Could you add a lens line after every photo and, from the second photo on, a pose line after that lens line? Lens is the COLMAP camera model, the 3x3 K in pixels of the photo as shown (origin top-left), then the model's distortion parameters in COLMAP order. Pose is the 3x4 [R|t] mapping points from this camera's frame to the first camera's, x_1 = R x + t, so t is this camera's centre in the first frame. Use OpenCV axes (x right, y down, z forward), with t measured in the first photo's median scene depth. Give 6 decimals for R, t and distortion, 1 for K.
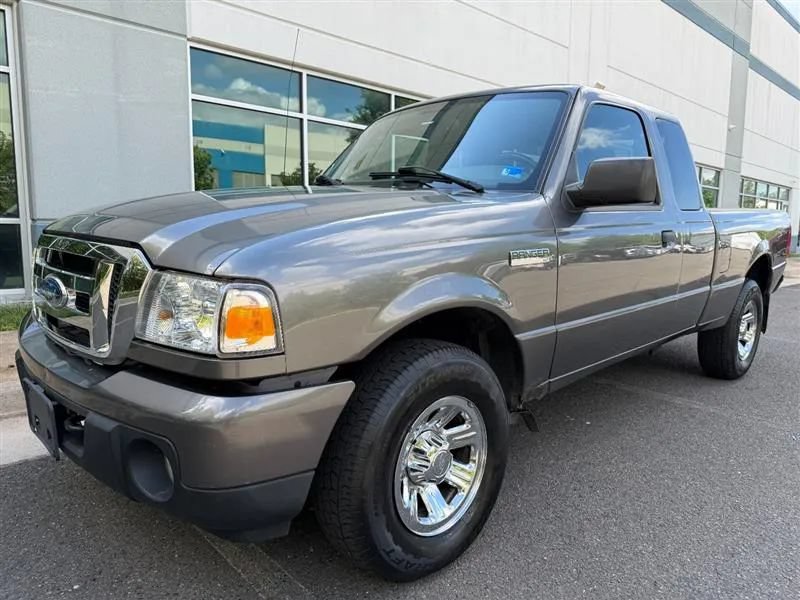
lens RADIAL K [[572.7, 0, 400.0], [0, 572.7, 300.0], [0, 0, 1]] dist [0.029391, -0.032160]
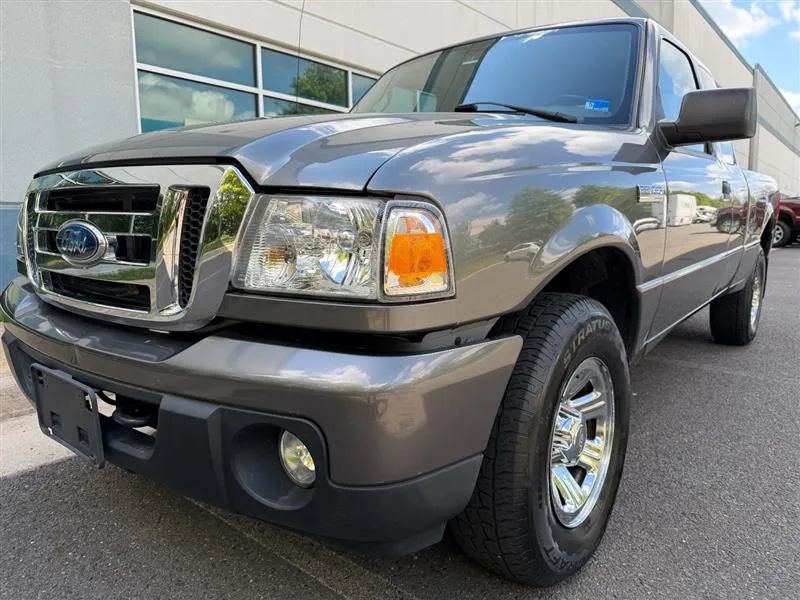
lens RADIAL K [[576.7, 0, 402.0], [0, 576.7, 297.4], [0, 0, 1]] dist [0.001731, -0.002413]
pose [[0.991783, -0.038744, 0.121923, -0.254644], [0.038415, 0.999249, 0.005044, 0.061634], [-0.122027, -0.000319, 0.992527, 0.191069]]
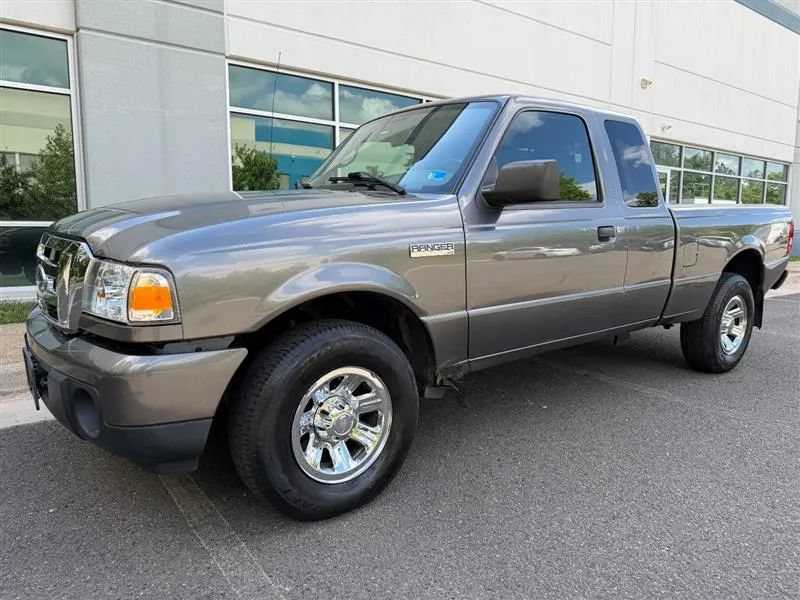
lens RADIAL K [[570.4, 0, 400.4], [0, 570.4, 295.5], [0, 0, 1]] dist [0.056704, -0.076256]
pose [[0.993053, 0.004609, -0.117582, 0.302870], [-0.005614, 0.999950, -0.008217, 0.027549], [0.117538, 0.008820, 0.993029, -0.149401]]
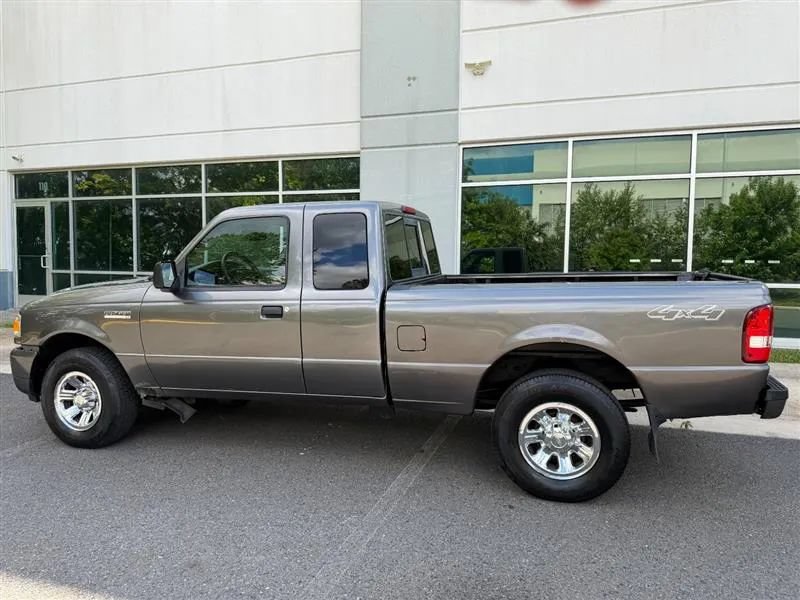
lens RADIAL K [[565.5, 0, 400.0], [0, 565.5, 300.0], [0, 0, 1]] dist [0.058844, -0.066701]
pose [[0.471411, 0.049669, -0.880514, 2.476466], [-0.108667, 0.994076, -0.002103, -0.231983], [0.875193, 0.096674, 0.474016, 0.927191]]
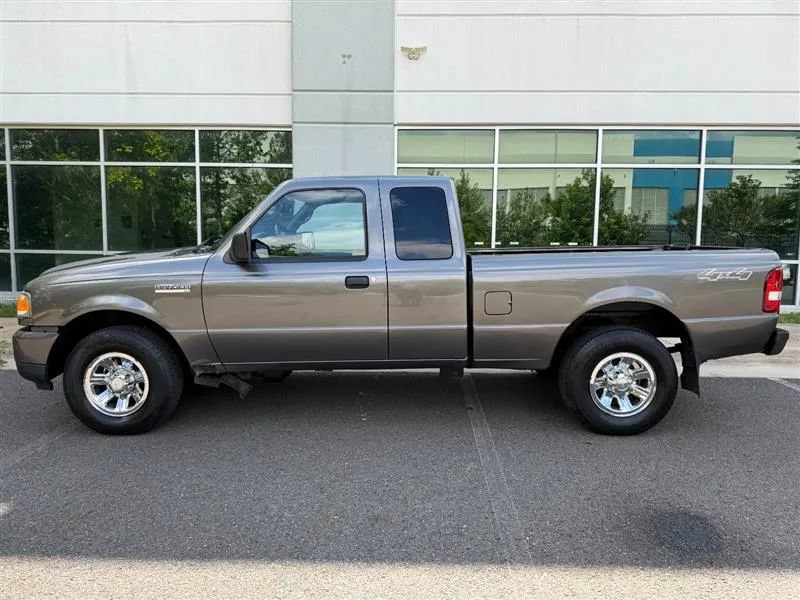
lens RADIAL K [[565.5, 0, 400.0], [0, 565.5, 300.0], [0, 0, 1]] dist [0.058844, -0.066701]
pose [[0.701676, 0.062810, -0.709722, 2.106940], [-0.088113, 0.996110, 0.001040, -0.108128], [0.707027, 0.061806, 0.704481, 0.217514]]
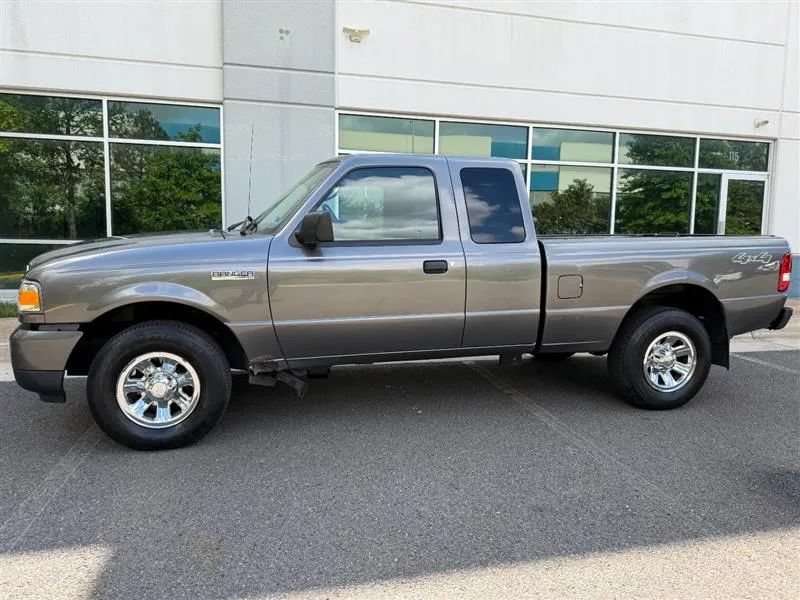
lens RADIAL K [[565.5, 0, 400.0], [0, 565.5, 300.0], [0, 0, 1]] dist [0.058844, -0.066701]
pose [[0.861704, 0.053695, -0.504563, 1.473612], [-0.068041, 0.997632, -0.010036, -0.022839], [0.502829, 0.042979, 0.863317, -0.151535]]
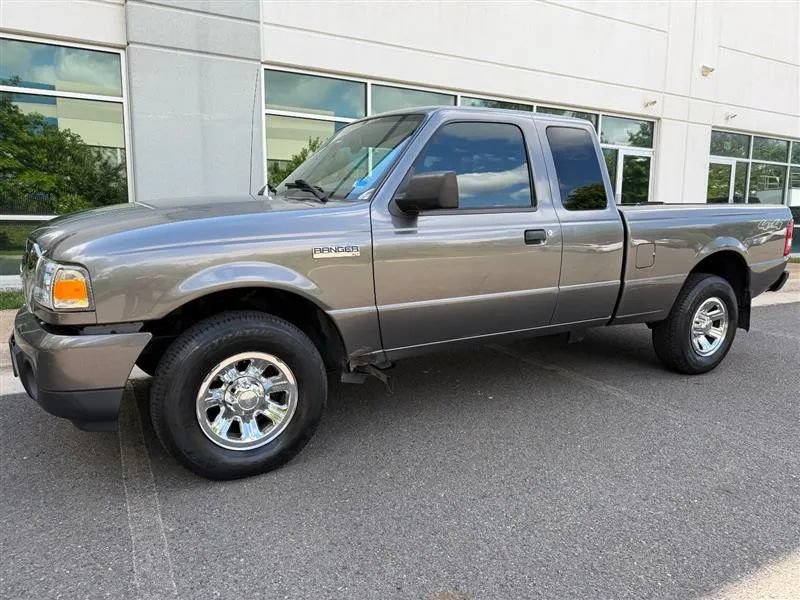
lens RADIAL K [[568.5, 0, 397.3], [0, 568.5, 298.0], [0, 0, 1]] dist [0.062808, -0.089969]
pose [[0.965982, 0.031675, -0.256662, 0.708255], [-0.028613, 0.999468, 0.015655, 0.006327], [0.257021, -0.007778, 0.966375, -0.221733]]
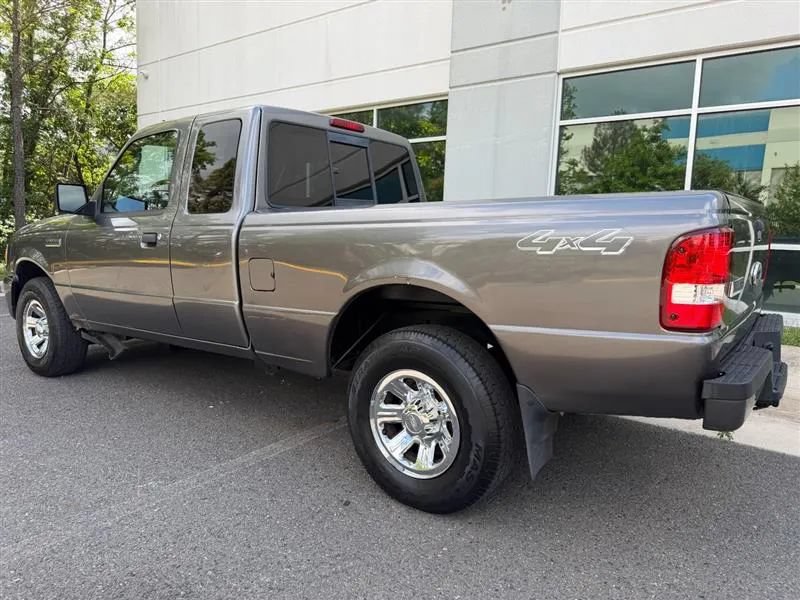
lens RADIAL K [[570.4, 0, 400.4], [0, 570.4, 295.5], [0, 0, 1]] dist [0.056704, -0.076256]
pose [[0.152862, 0.102121, -0.982957, 2.389504], [-0.147699, 0.985836, 0.079451, -0.230948], [0.977148, 0.133037, 0.165780, 1.877035]]
